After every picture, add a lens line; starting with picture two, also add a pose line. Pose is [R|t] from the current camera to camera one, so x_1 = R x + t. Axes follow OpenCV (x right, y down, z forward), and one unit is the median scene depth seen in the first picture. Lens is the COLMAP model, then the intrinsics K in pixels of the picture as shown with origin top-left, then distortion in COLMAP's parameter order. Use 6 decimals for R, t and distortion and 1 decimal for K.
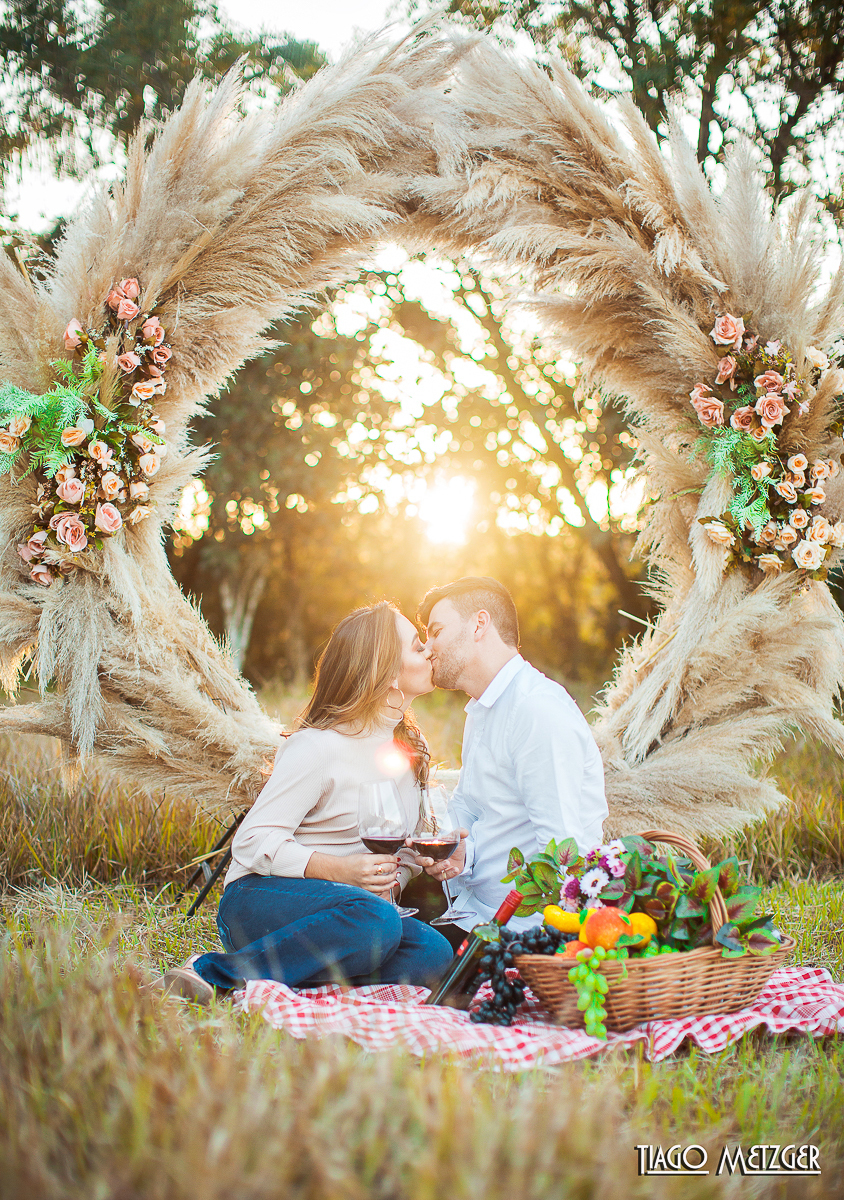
lens RADIAL K [[1827.6, 0, 419.7], [0, 1827.6, 636.3], [0, 0, 1]] dist [-0.120664, 0.016300]
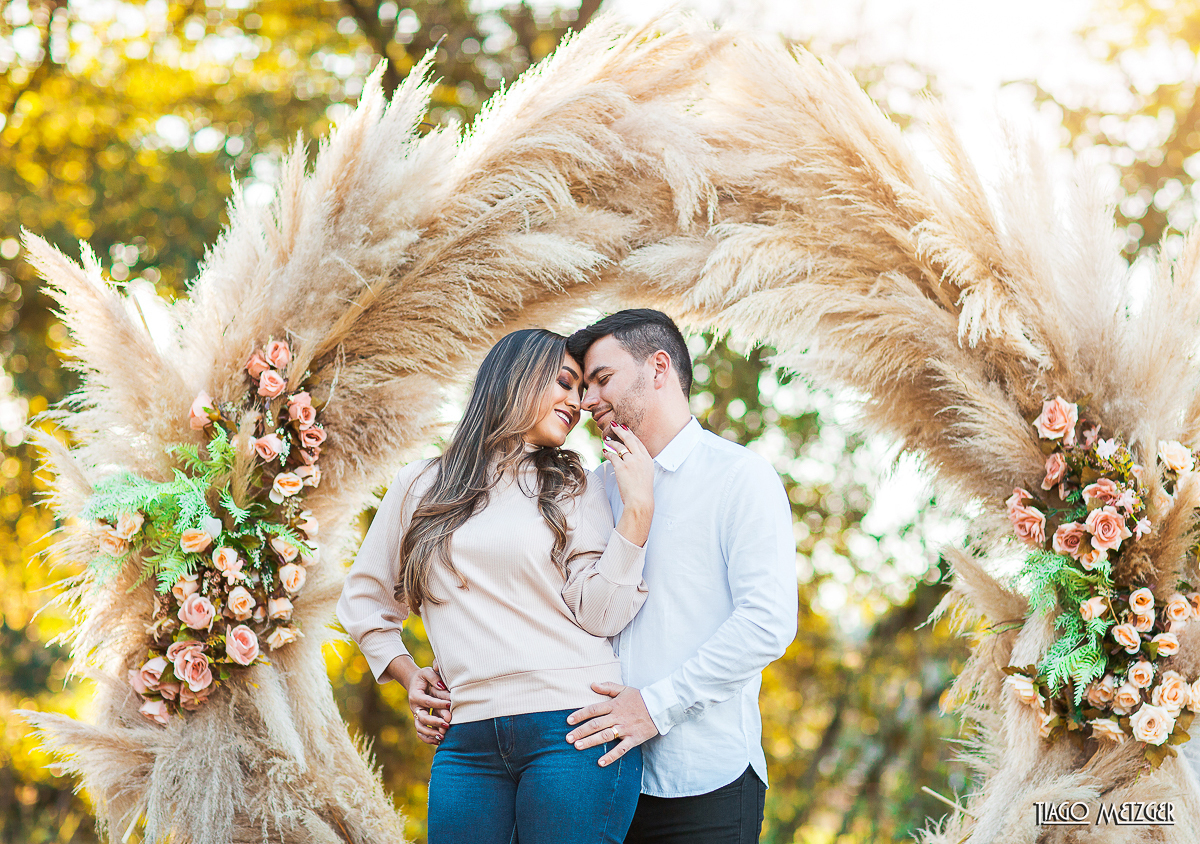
lens RADIAL K [[3161.2, 0, 624.5], [0, 3161.2, 454.2], [0, 0, 1]] dist [-0.130506, 0.147340]
pose [[0.986307, 0.031957, -0.161792, 0.207630], [-0.040635, 0.997891, -0.050620, -0.081875], [0.159833, 0.056501, 0.985526, -0.318452]]
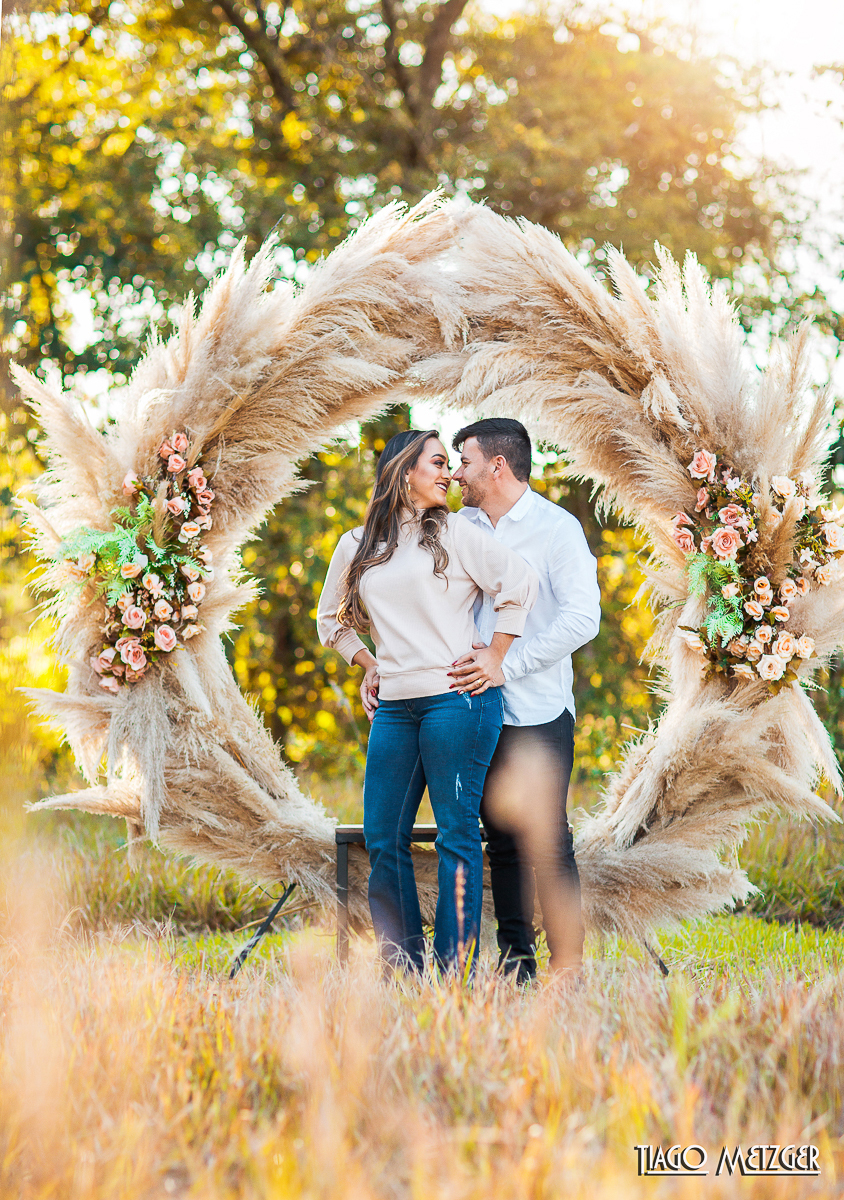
lens RADIAL K [[3161.2, 0, 421.9], [0, 3161.2, 637.2], [0, 0, 1]] dist [-0.130506, 0.147340]
pose [[0.980335, 0.005769, -0.197256, 0.389484], [0.001446, 0.999336, 0.036414, -0.135329], [0.197335, -0.035983, 0.979676, -0.955077]]
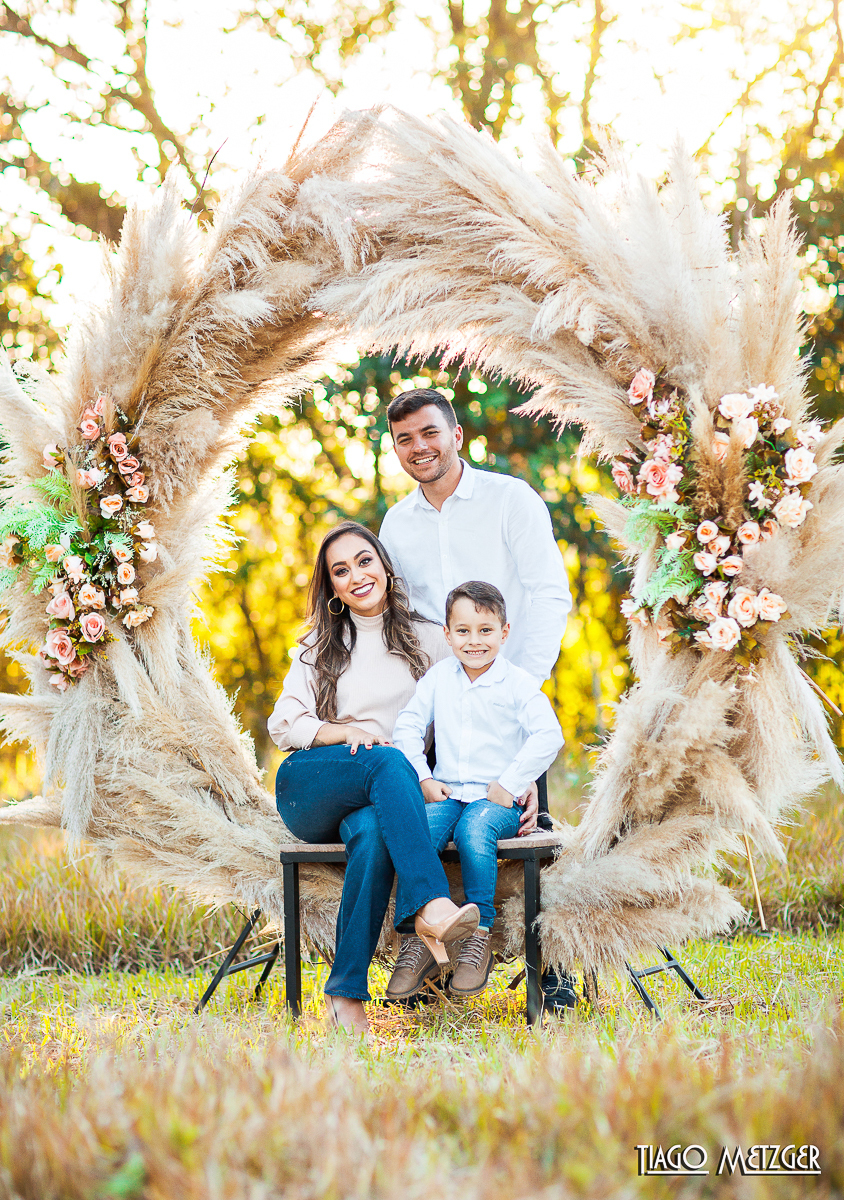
lens RADIAL K [[2861.5, 0, 422.0], [0, 2861.5, 600.0], [0, 0, 1]] dist [-0.092313, -0.406883]
pose [[0.811756, -0.037048, -0.582820, 0.919065], [0.056911, 0.998254, 0.015810, -0.092544], [0.581216, -0.046003, 0.812448, -0.227242]]
